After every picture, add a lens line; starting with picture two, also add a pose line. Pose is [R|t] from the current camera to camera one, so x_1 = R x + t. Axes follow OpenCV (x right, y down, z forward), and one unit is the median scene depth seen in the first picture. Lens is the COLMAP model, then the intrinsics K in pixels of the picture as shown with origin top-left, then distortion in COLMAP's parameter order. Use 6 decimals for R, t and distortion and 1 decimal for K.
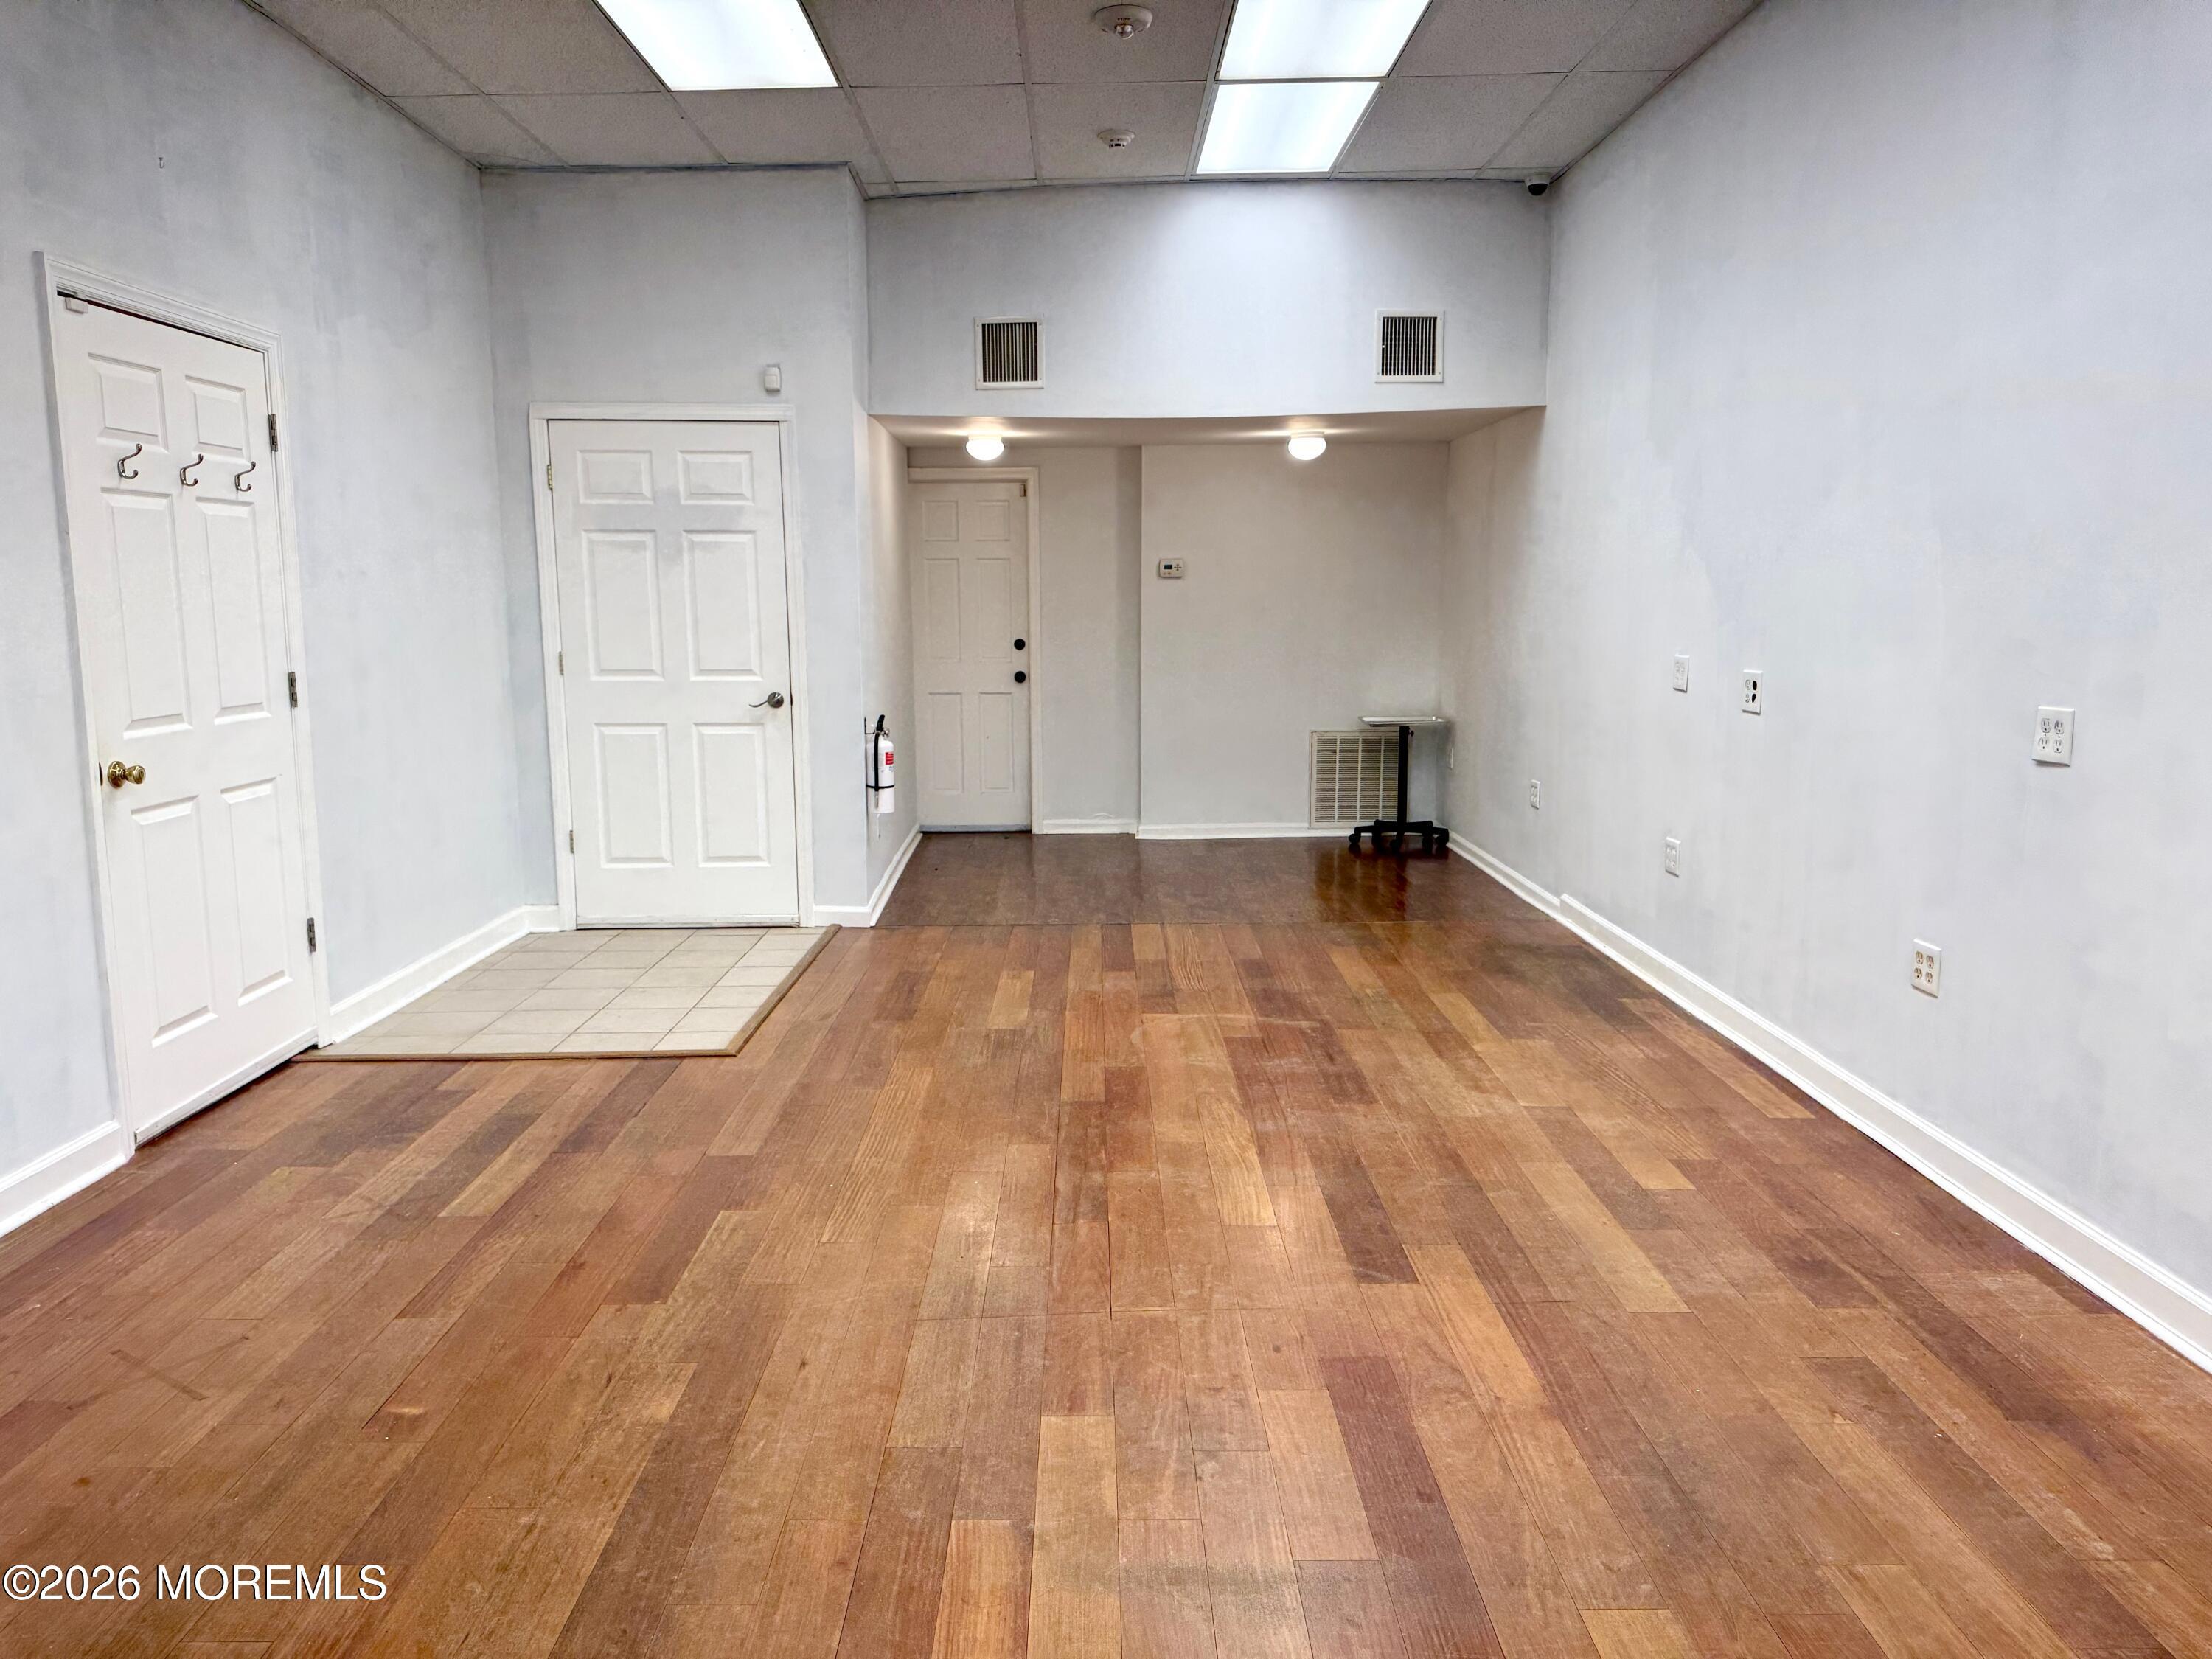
lens RADIAL K [[1528.8, 0, 1087.6], [0, 1528.8, 831.2], [0, 0, 1]] dist [0.109375, -0.172595]
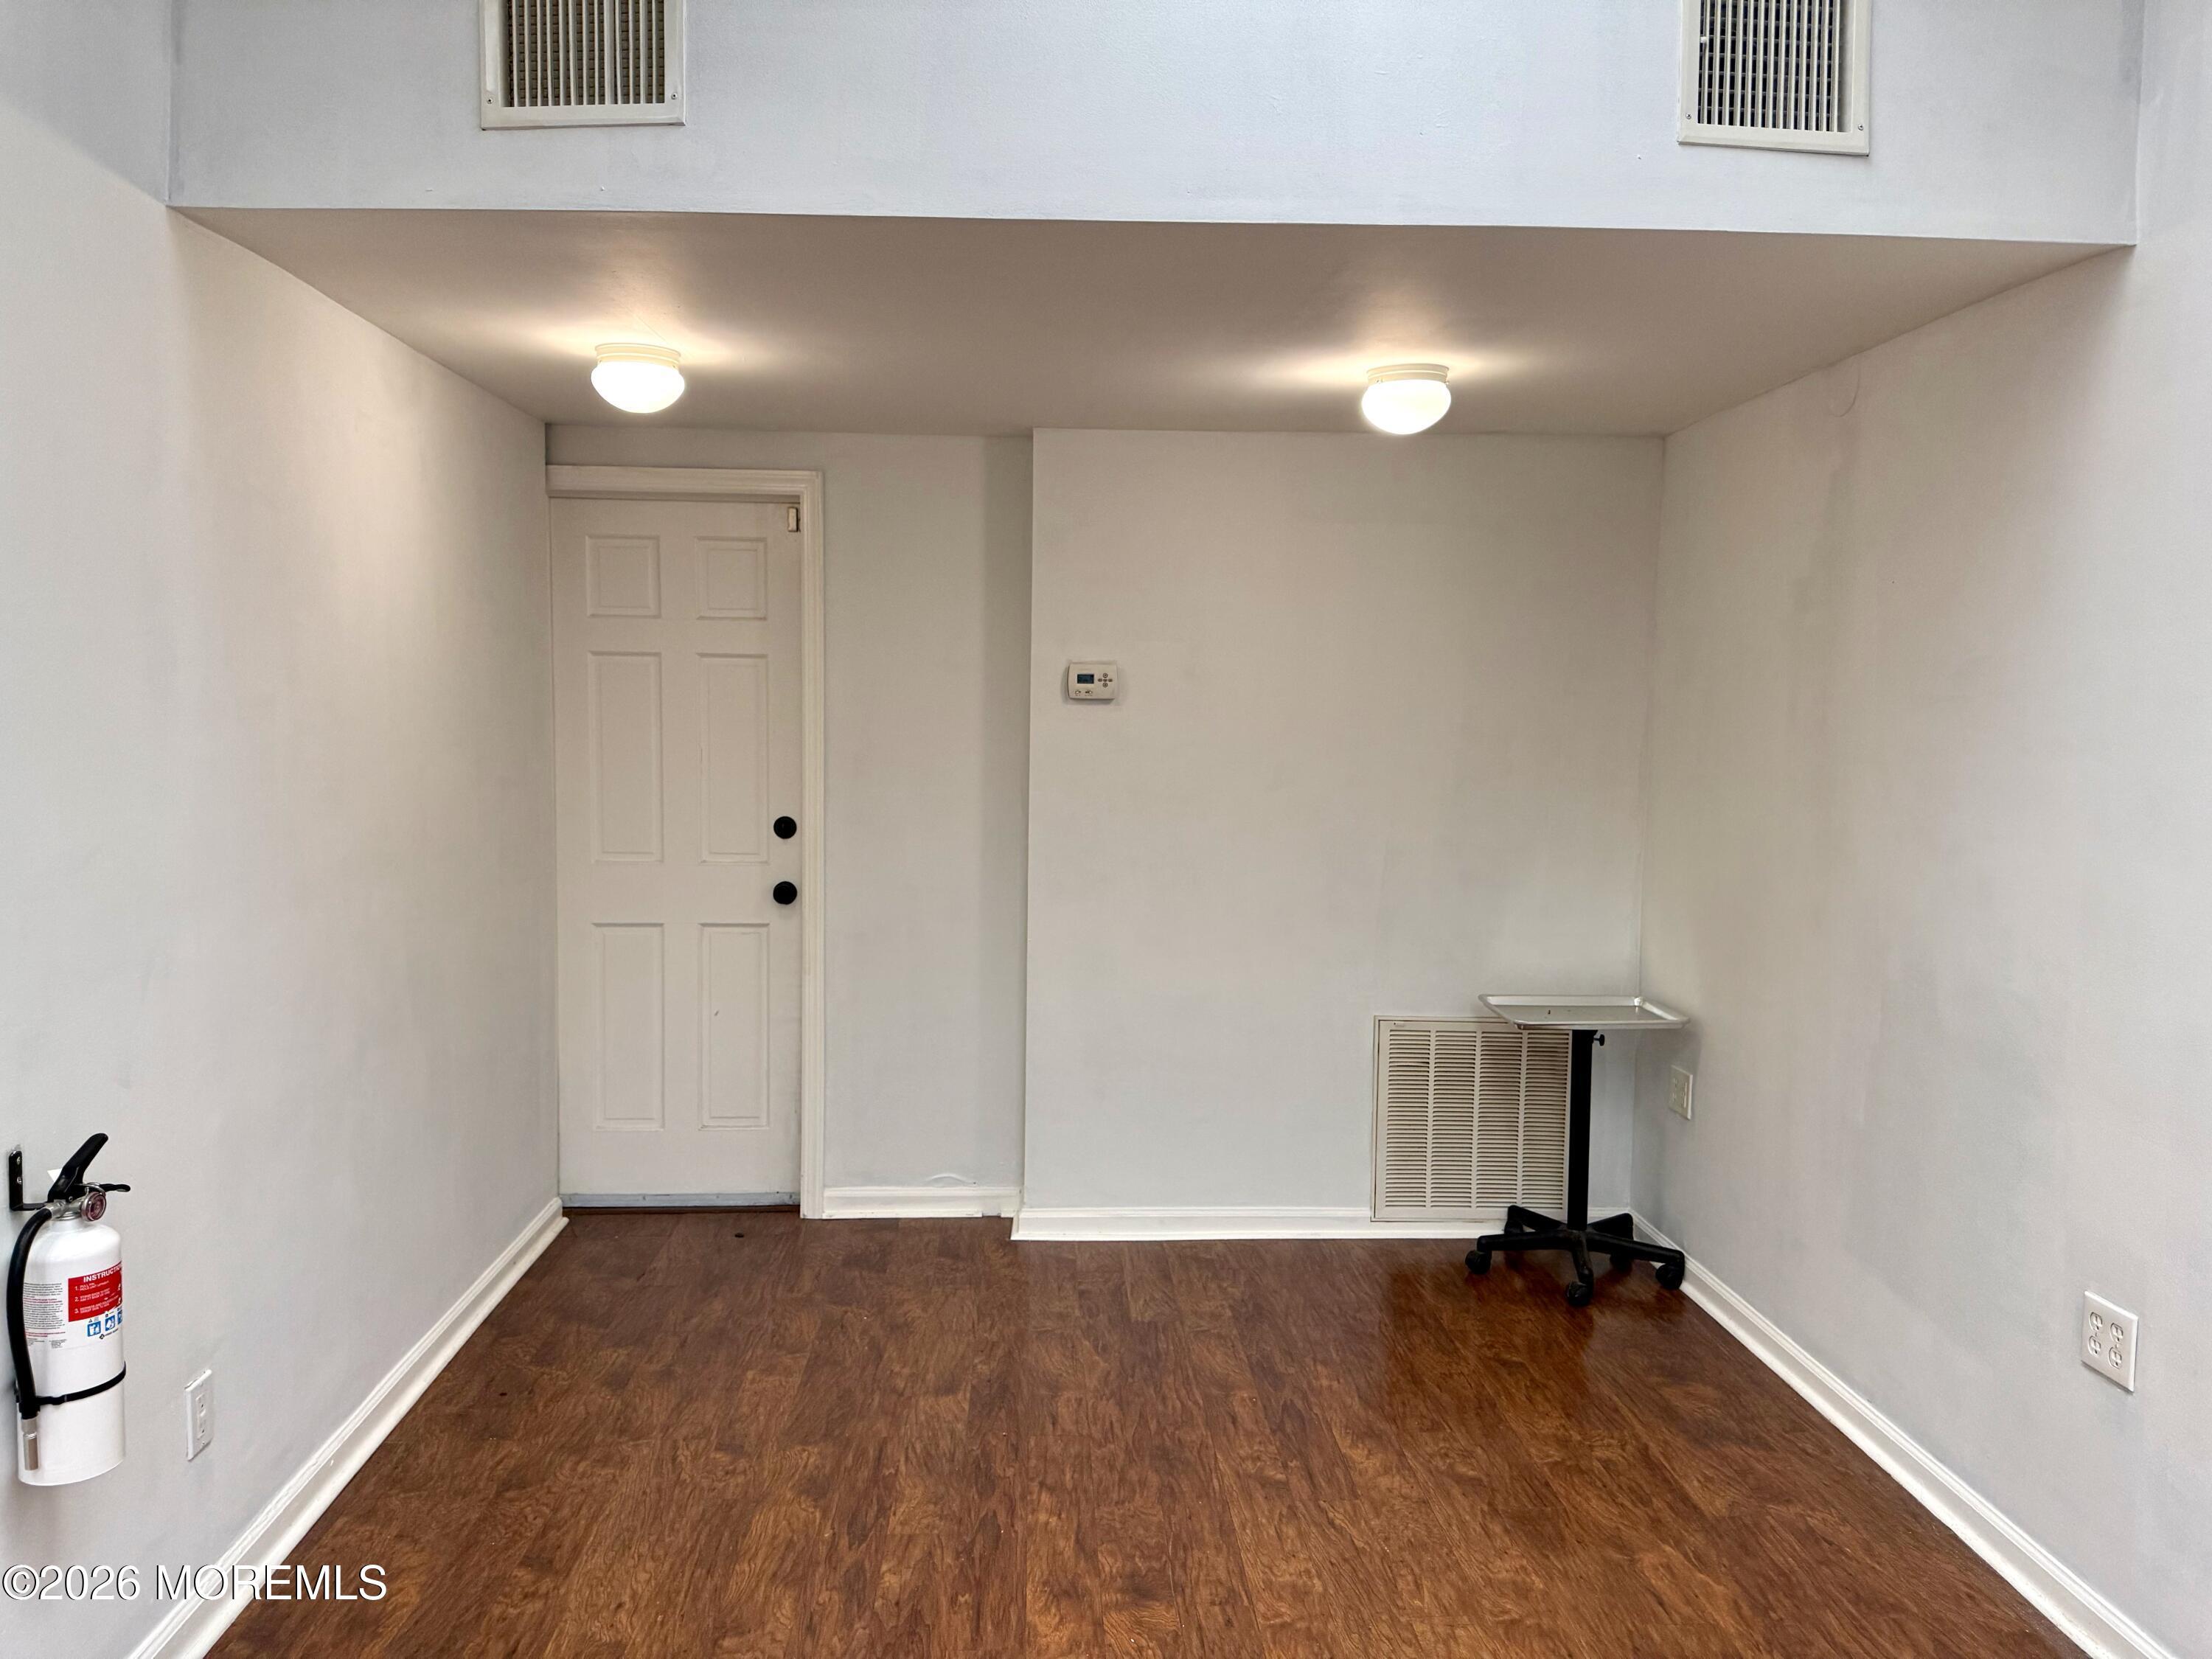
lens RADIAL K [[1533.7, 0, 1105.4], [0, 1533.7, 827.6], [0, 0, 1]] dist [0.141844, -0.245781]
pose [[0.998831, 0.016837, 0.045303, 0.056464], [-0.013216, 0.996781, -0.079075, -0.131132], [-0.046488, 0.078384, 0.995839, 0.782928]]
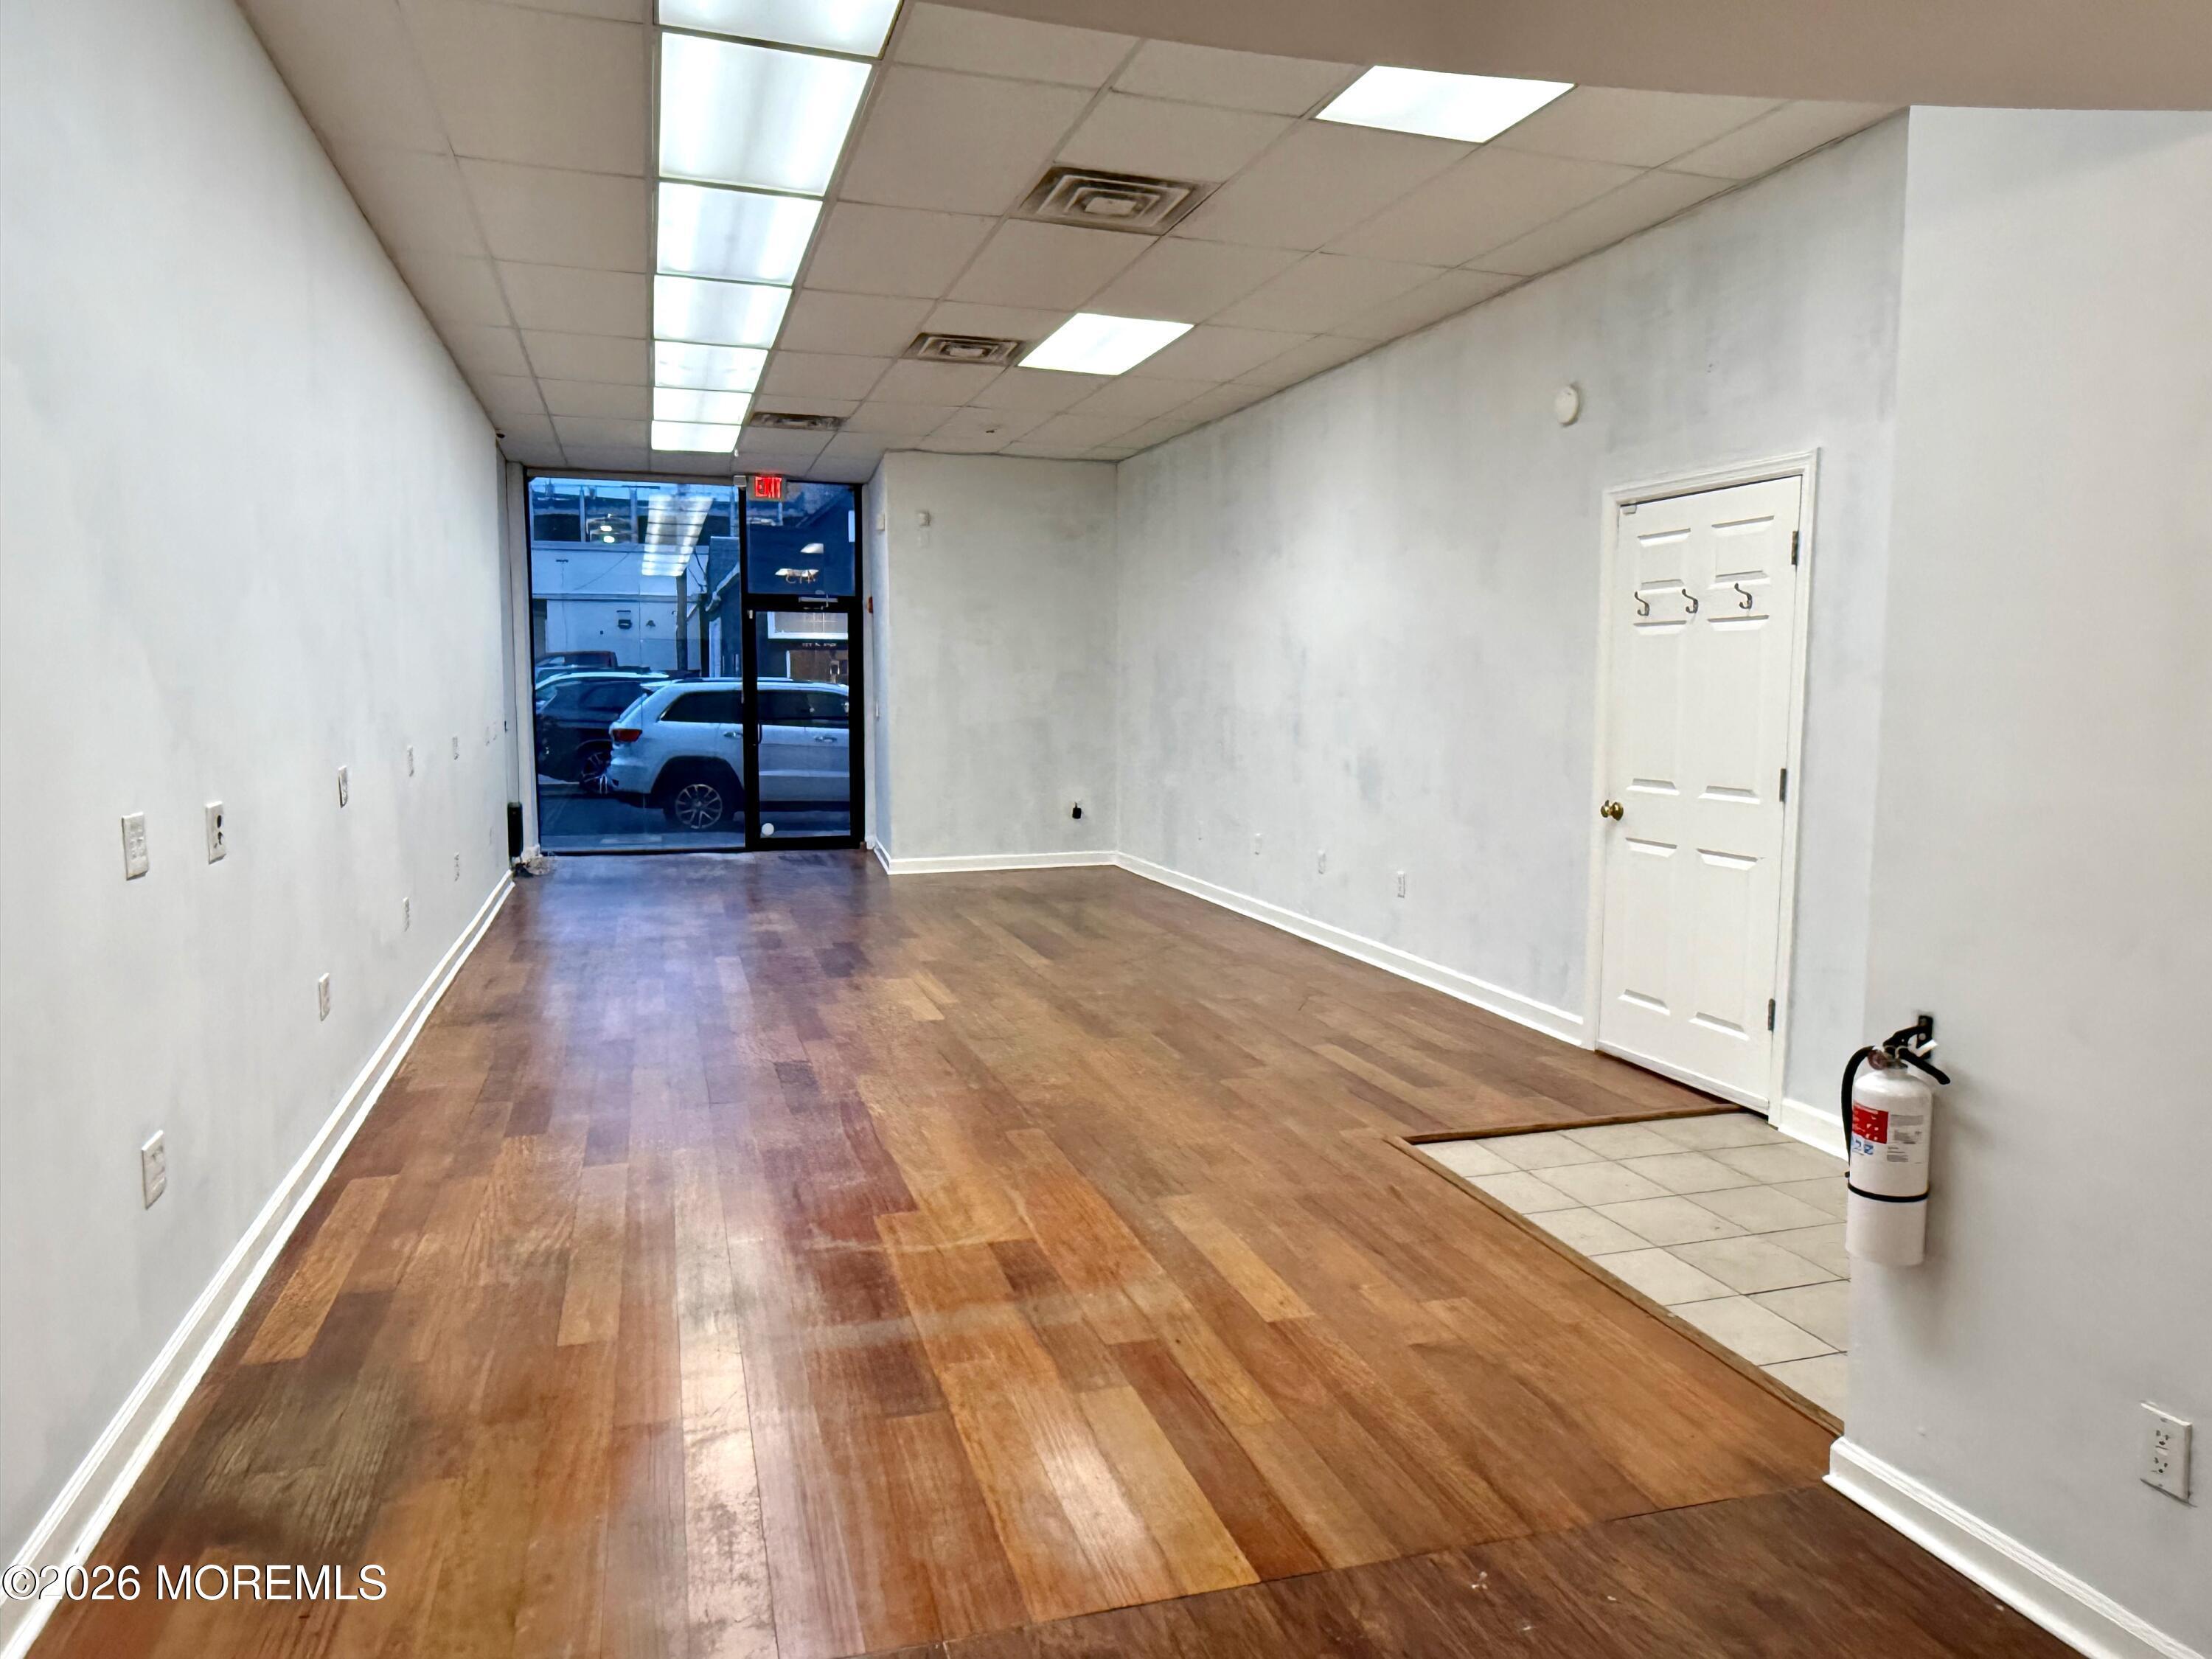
lens RADIAL K [[1463.5, 0, 1117.4], [0, 1463.5, 839.2], [0, 0, 1]] dist [-0.001744, -0.000357]
pose [[-0.952960, 0.033036, -0.301290, 0.184174], [-0.045712, 0.967006, 0.250618, -0.229231], [0.299629, 0.252602, -0.920008, 1.440363]]
